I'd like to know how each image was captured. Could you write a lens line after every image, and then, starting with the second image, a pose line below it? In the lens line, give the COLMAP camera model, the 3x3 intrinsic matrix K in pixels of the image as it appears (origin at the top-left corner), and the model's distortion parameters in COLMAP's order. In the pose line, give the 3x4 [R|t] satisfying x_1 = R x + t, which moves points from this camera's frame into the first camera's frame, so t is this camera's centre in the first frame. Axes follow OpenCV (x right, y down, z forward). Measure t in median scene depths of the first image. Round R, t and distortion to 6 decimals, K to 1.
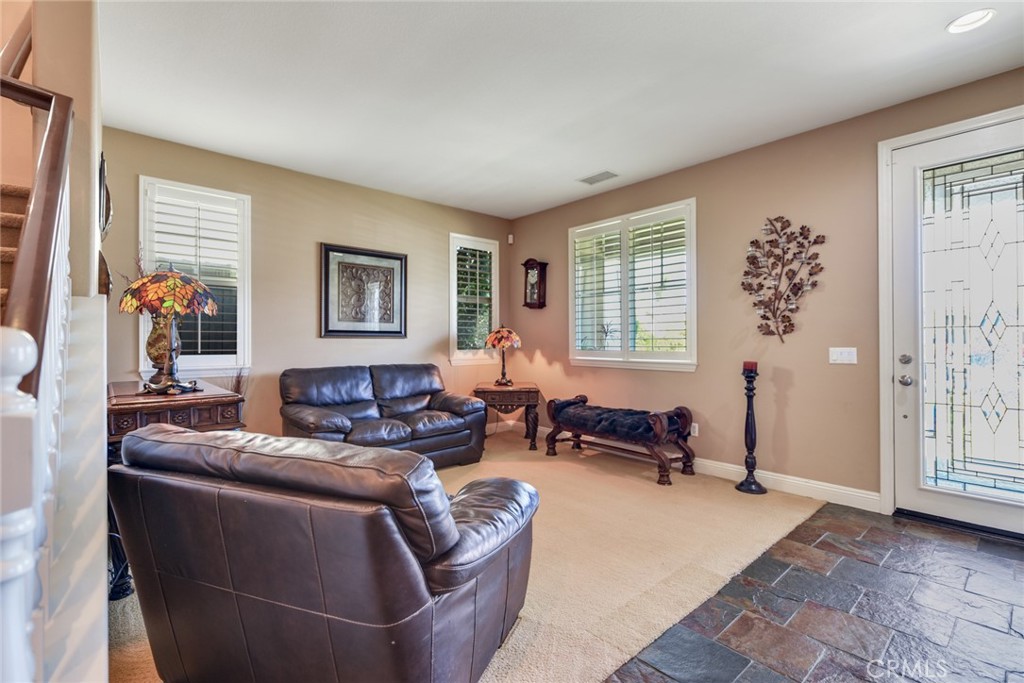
lens RADIAL K [[453.3, 0, 500.2], [0, 453.3, 341.4], [0, 0, 1]] dist [-0.002174, 0.000378]
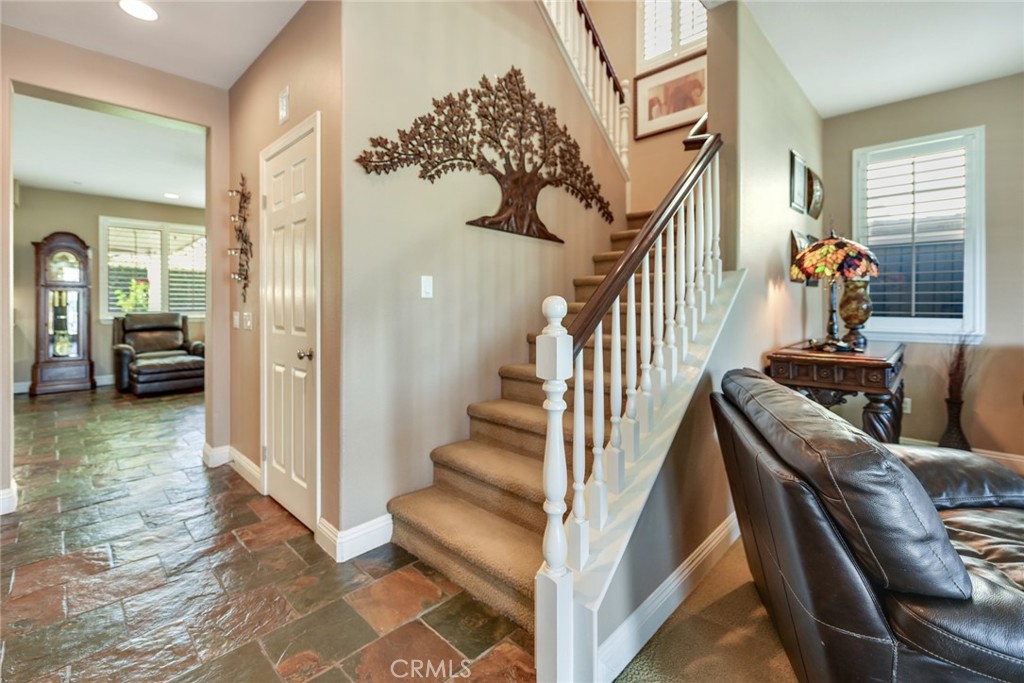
lens RADIAL K [[453.3, 0, 530.6], [0, 453.3, 306.9], [0, 0, 1]] dist [-0.002174, 0.000378]
pose [[0.097288, 0.005551, -0.995241, 0.182046], [-0.000226, 0.999985, 0.005556, 0.001784], [0.995256, -0.000315, 0.097288, 0.109155]]
